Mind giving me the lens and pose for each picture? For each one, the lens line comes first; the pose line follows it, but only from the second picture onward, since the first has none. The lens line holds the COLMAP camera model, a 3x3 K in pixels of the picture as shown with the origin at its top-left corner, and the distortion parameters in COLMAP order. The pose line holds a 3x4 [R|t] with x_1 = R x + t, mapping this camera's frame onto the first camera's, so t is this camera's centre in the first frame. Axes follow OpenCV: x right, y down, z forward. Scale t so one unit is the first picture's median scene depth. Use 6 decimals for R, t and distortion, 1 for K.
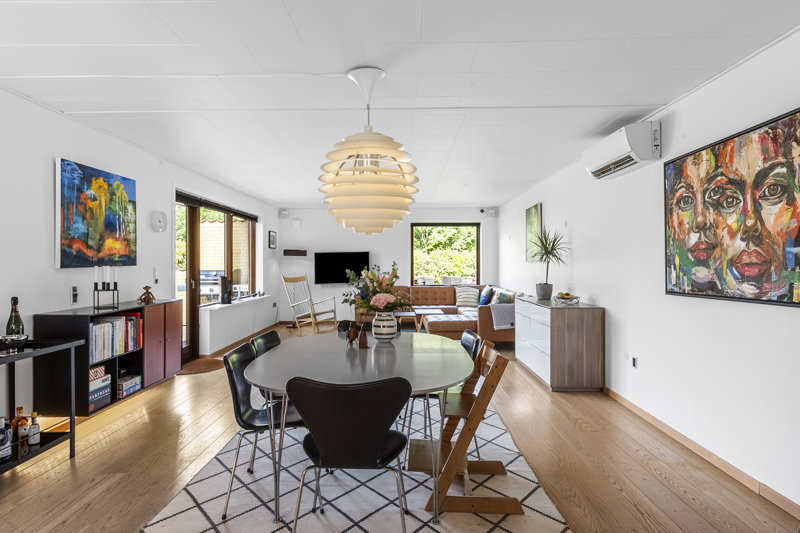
lens RADIAL K [[476.0, 0, 400.0], [0, 476.0, 266.5], [0, 0, 1]] dist [-0.000347, 0.000939]
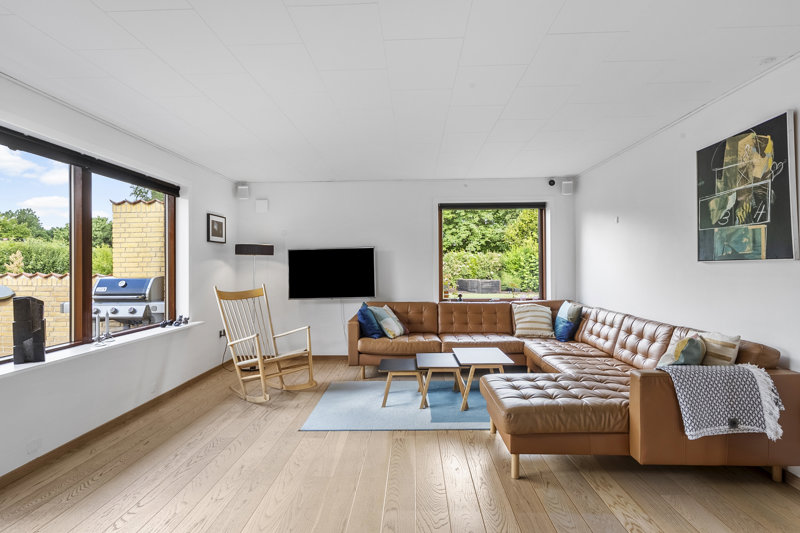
lens RADIAL K [[428.3, 0, 400.0], [0, 428.3, 266.5], [0, 0, 1]] dist [-0.000961, 0.000045]
pose [[0.999663, -0.003971, -0.025654, -0.037798], [0.003833, 0.999978, -0.005422, -0.007307], [0.025675, 0.005322, 0.999656, 1.066677]]
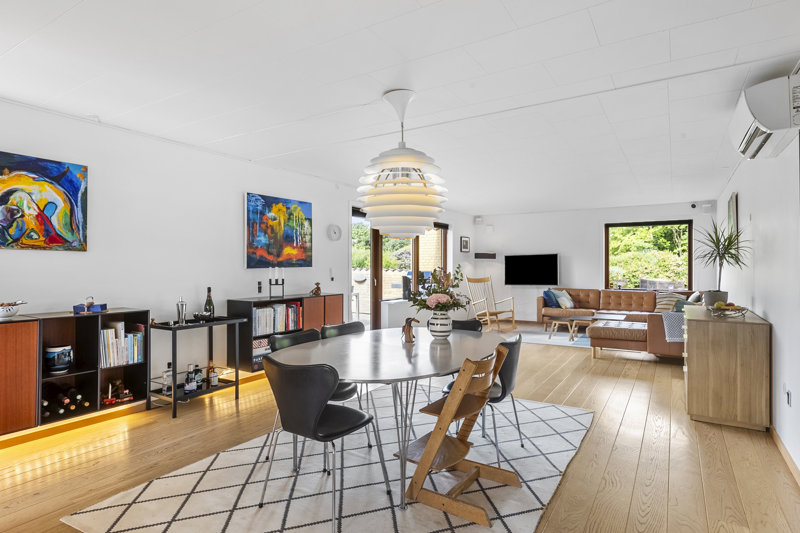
lens RADIAL K [[439.7, 0, 400.0], [0, 439.7, 266.5], [0, 0, 1]] dist [0.000412, 0.000100]
pose [[0.855813, 0.003531, -0.517274, 0.322965], [-0.005715, 0.999980, -0.002629, -0.001369], [0.517254, 0.005206, 0.855816, 0.084000]]
